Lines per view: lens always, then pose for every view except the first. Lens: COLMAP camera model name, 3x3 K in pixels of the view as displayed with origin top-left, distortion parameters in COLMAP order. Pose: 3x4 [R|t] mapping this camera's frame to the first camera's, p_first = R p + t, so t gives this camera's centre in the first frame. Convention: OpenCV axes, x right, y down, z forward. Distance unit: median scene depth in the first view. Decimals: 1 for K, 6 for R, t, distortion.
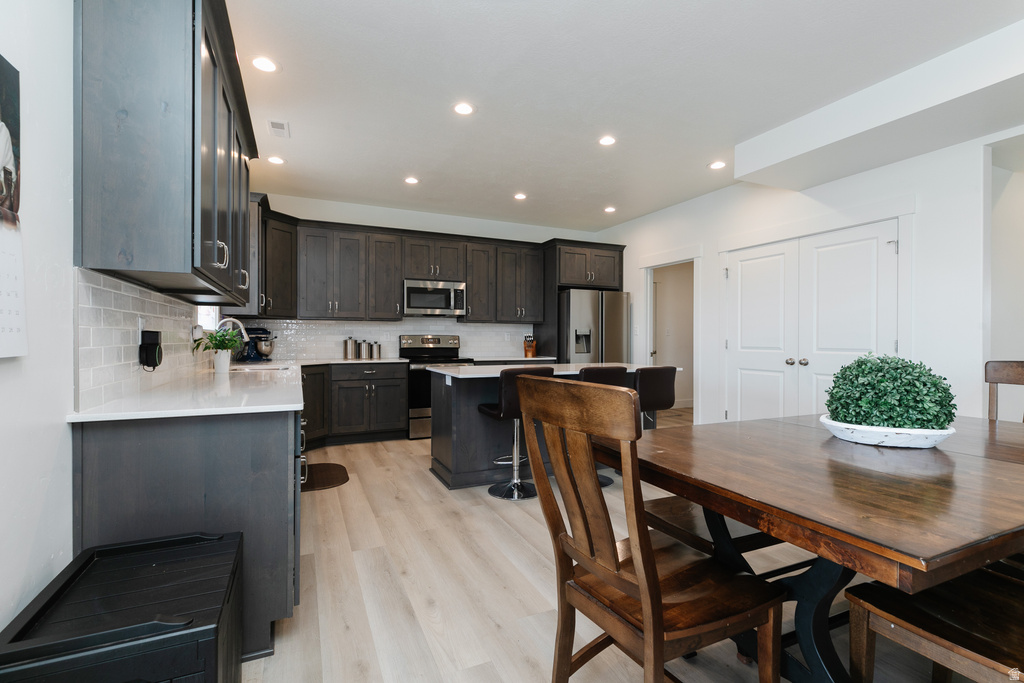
lens RADIAL K [[460.9, 0, 509.6], [0, 460.9, 336.6], [0, 0, 1]] dist [0.022866, -0.000038]
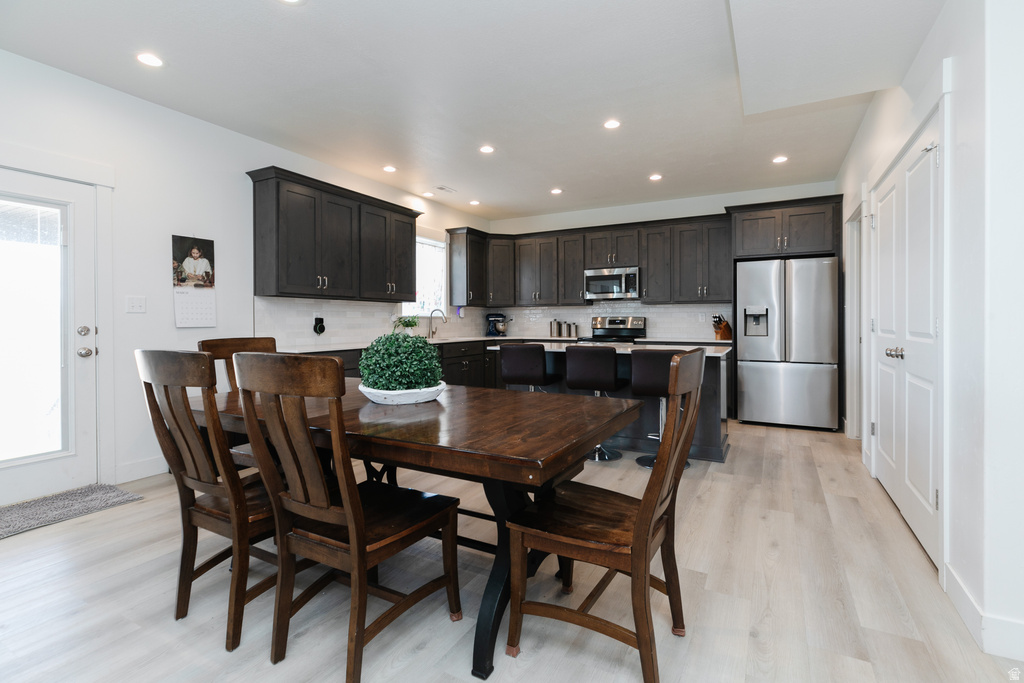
lens RADIAL K [[459.4, 0, 518.5], [0, 459.4, 322.7], [0, 0, 1]] dist [-0.000734, -0.000082]
pose [[0.616038, -0.000593, -0.787716, 0.633018], [0.009161, 0.999937, 0.006412, 0.001906], [0.787663, -0.011166, 0.616005, 0.155302]]
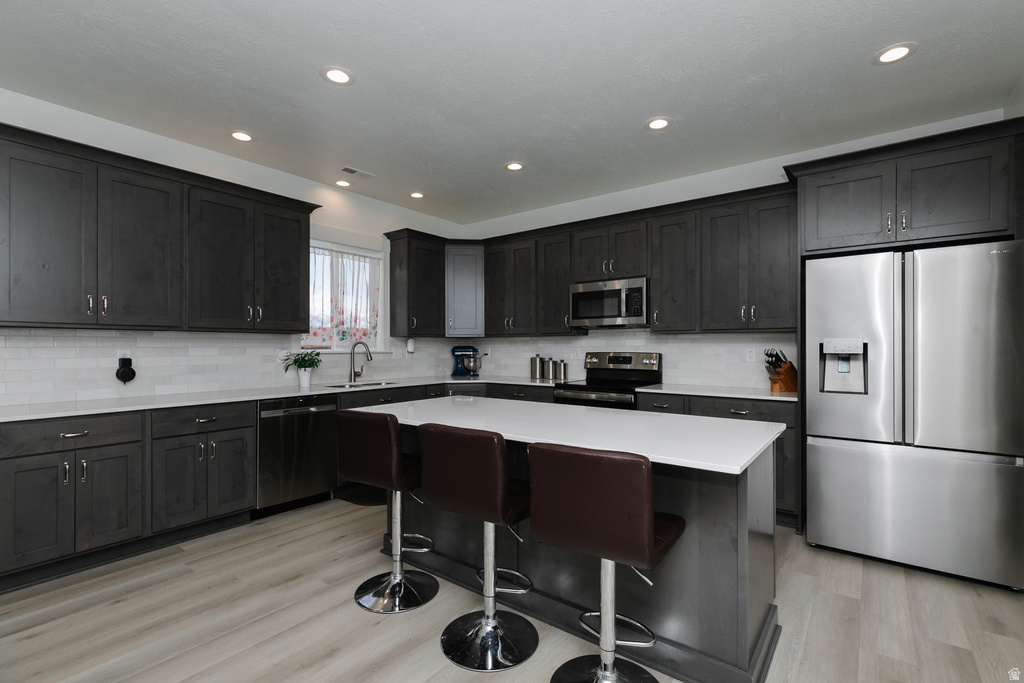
lens RADIAL K [[460.2, 0, 506.5], [0, 460.2, 348.9], [0, 0, 1]] dist [0.001807, 0.000268]
pose [[0.483236, 0.000787, -0.875490, 0.458318], [0.008519, 0.999948, 0.005601, -0.016957], [0.875448, -0.010165, 0.483205, 0.545144]]
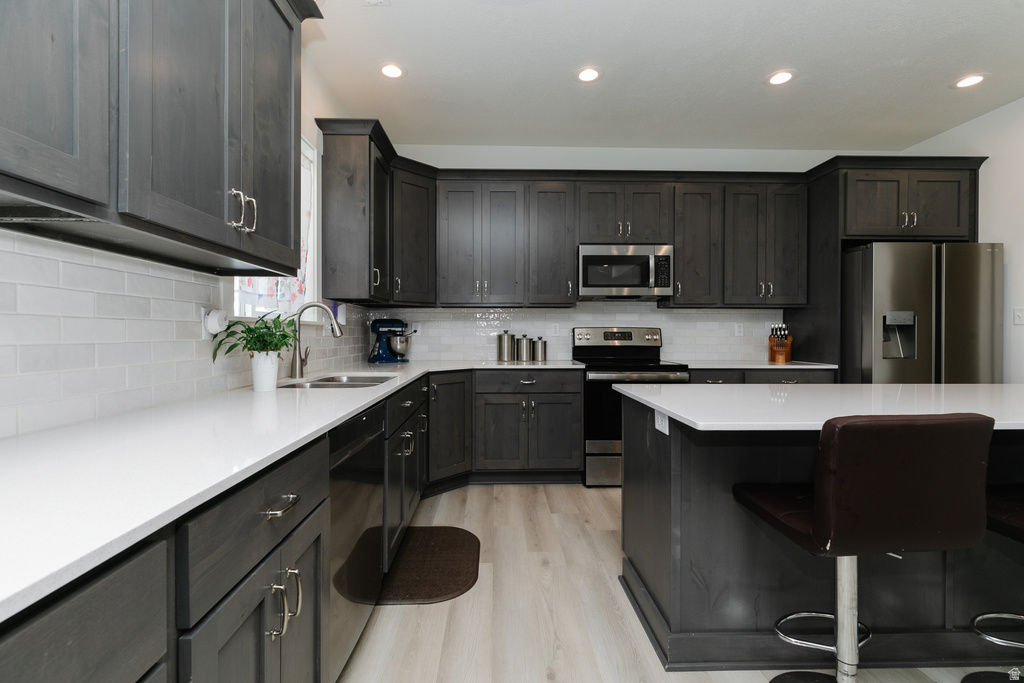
lens RADIAL K [[464.1, 0, 512.2], [0, 464.1, 336.2], [0, 0, 1]] dist [-0.001764, -0.000269]
pose [[0.926303, 0.000675, -0.376779, -0.067222], [0.003212, 0.999948, 0.009690, 0.002844], [0.376766, -0.010186, 0.926252, 0.358862]]
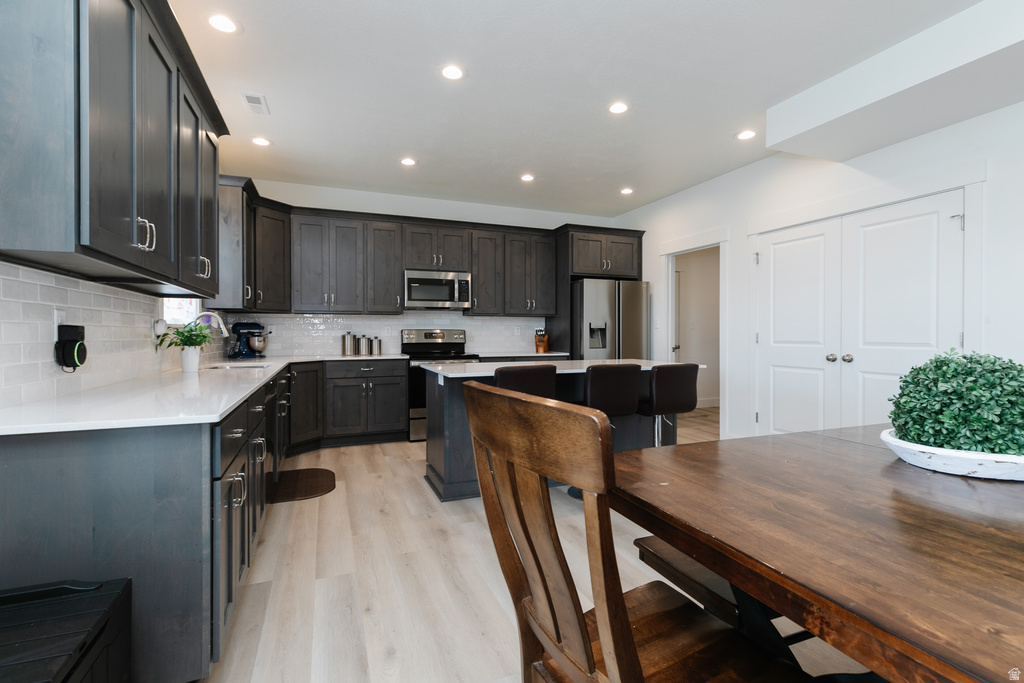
lens RADIAL K [[467.6, 0, 511.3], [0, 467.6, 332.0], [0, 0, 1]] dist [0.017595, -0.001363]
pose [[0.998935, -0.004492, -0.045916, 0.032654], [0.004595, 0.999987, 0.002142, 0.000716], [0.045906, -0.002351, 0.998943, 0.066456]]
